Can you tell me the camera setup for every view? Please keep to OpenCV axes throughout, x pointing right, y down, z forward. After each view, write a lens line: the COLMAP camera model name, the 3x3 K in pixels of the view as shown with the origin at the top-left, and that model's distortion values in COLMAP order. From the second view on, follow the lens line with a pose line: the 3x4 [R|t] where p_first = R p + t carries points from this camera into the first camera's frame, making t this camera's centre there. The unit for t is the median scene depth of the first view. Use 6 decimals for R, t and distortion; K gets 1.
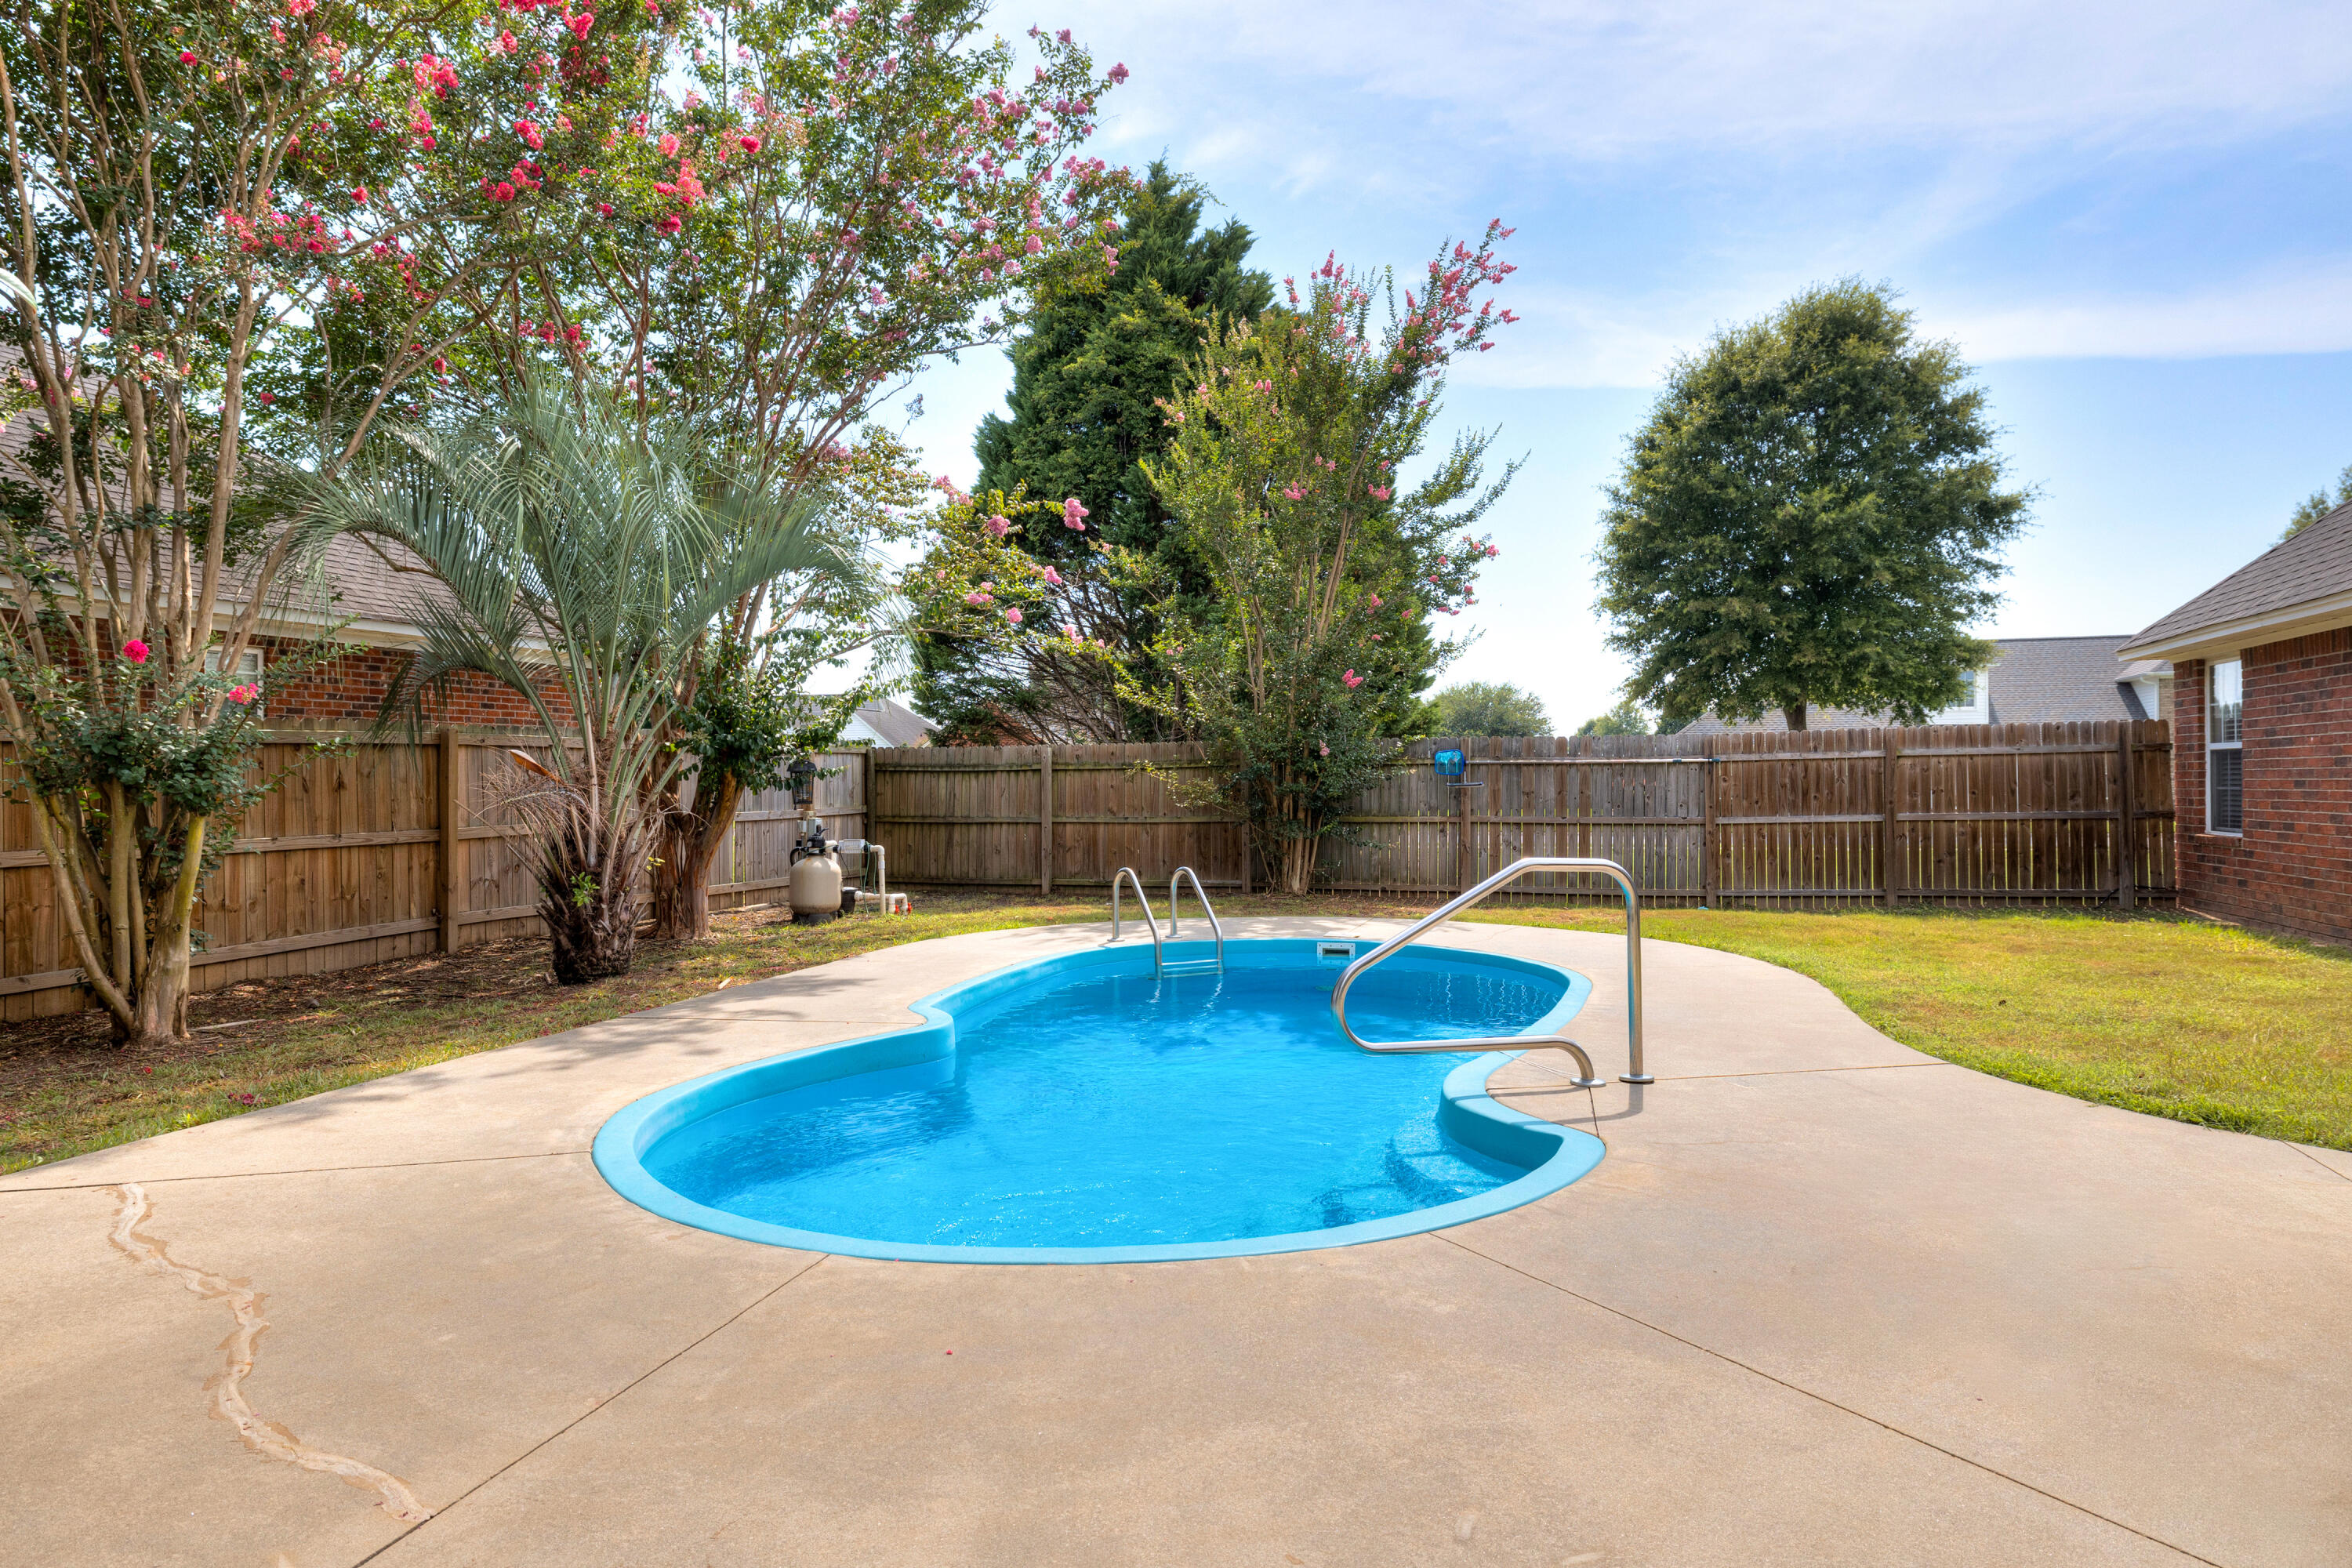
lens RADIAL K [[1389.4, 0, 1180.3], [0, 1389.4, 782.8], [0, 0, 1]] dist [0.001510, 0.000526]
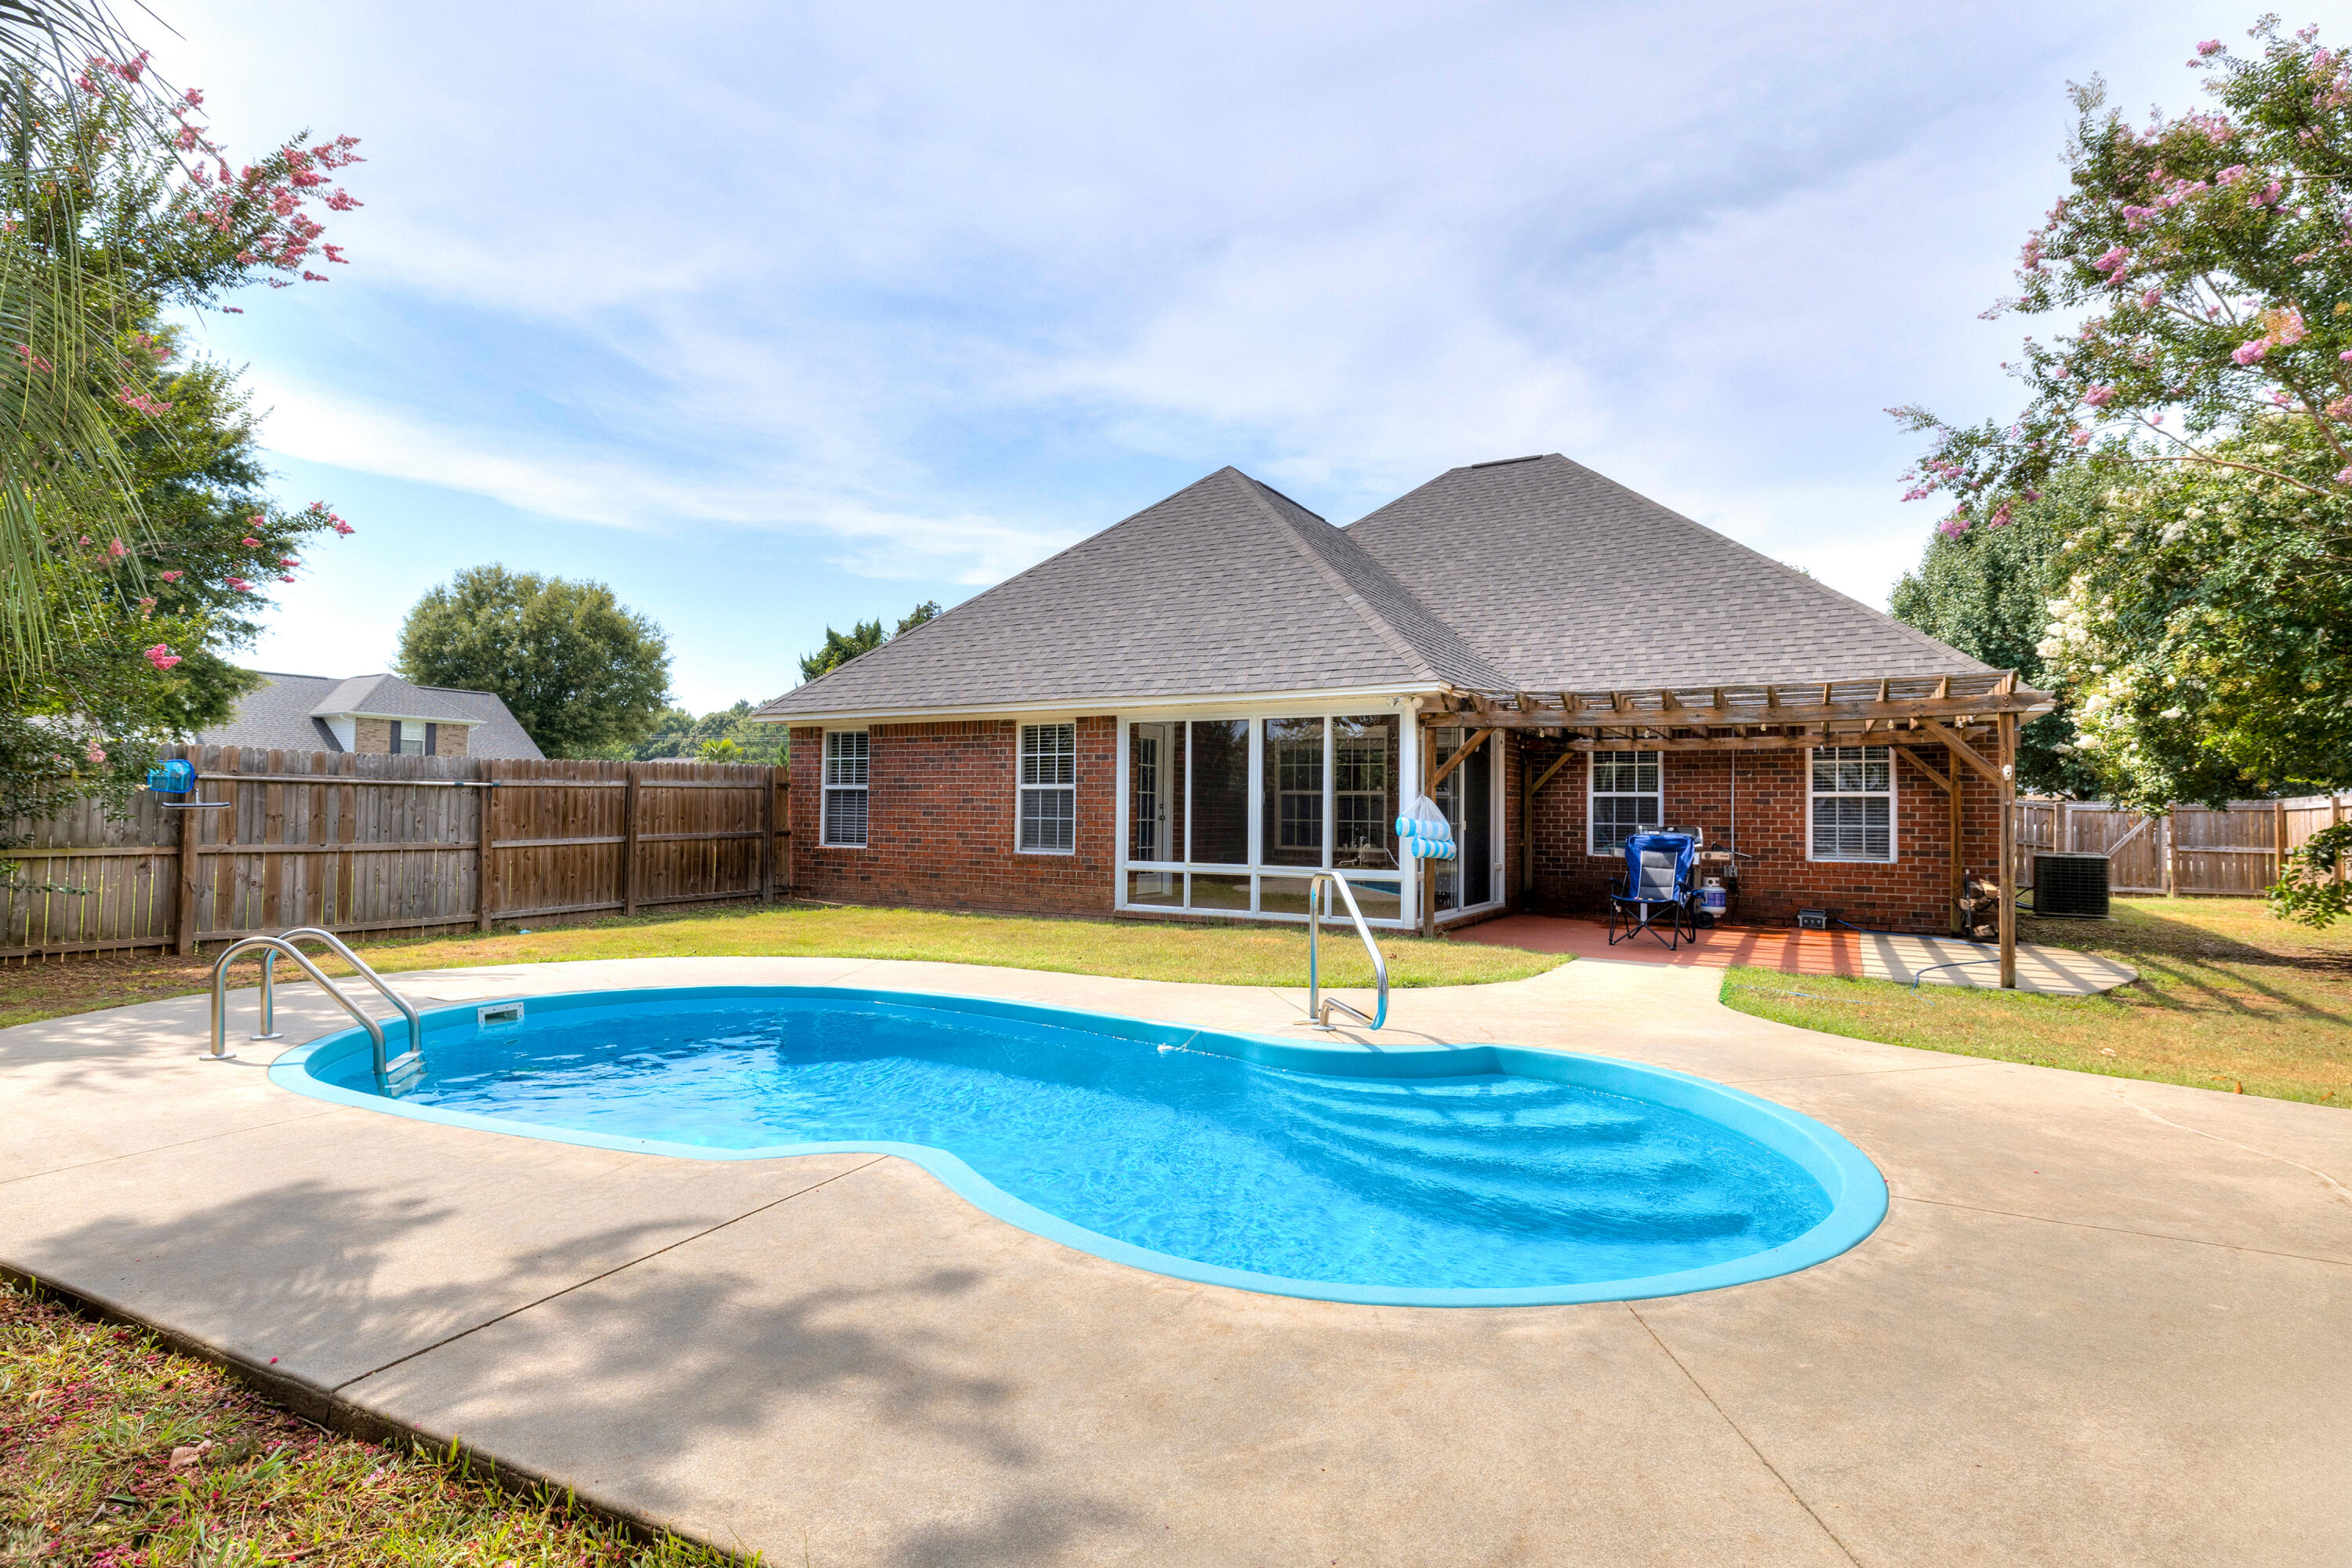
lens RADIAL K [[1152.3, 0, 1191.5], [0, 1152.3, 787.5], [0, 0, 1]] dist [0.001709, 0.000066]
pose [[0.185439, 0.027582, 0.982269, -0.341409], [-0.012517, 0.999591, -0.025705, 0.000911], [-0.982576, -0.007528, 0.185708, 0.347327]]
